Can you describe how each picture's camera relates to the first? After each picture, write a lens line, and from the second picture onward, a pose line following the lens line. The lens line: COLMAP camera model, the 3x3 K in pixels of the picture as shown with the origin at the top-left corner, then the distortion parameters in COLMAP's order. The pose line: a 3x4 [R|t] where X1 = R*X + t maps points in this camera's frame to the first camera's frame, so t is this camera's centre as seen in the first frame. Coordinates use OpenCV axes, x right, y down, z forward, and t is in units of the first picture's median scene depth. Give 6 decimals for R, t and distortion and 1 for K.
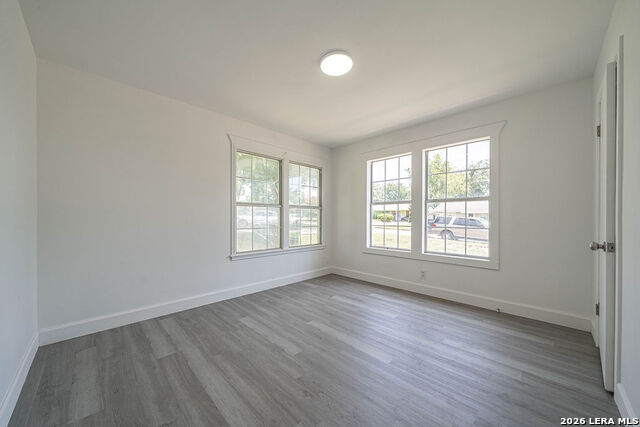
lens RADIAL K [[244.3, 0, 320.0], [0, 244.3, 213.5], [0, 0, 1]] dist [-0.038169, 0.000027]
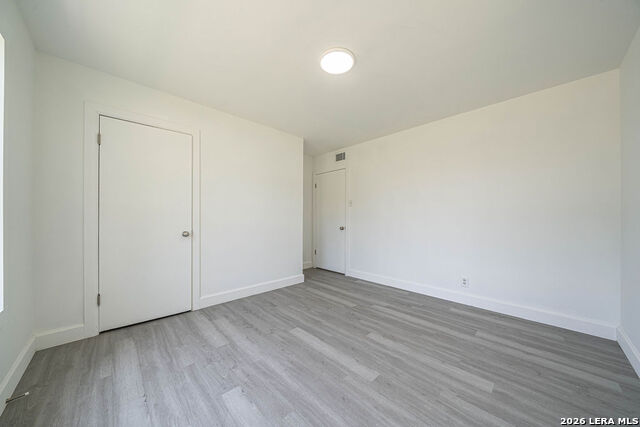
lens RADIAL K [[217.8, 0, 321.2], [0, 217.8, 219.2], [0, 0, 1]] dist [-0.000010, -0.000027]
pose [[-0.999901, -0.002080, 0.013916, 0.116082], [-0.002281, 0.999893, -0.014444, 0.036495], [-0.013885, -0.014475, -0.999799, 1.902536]]
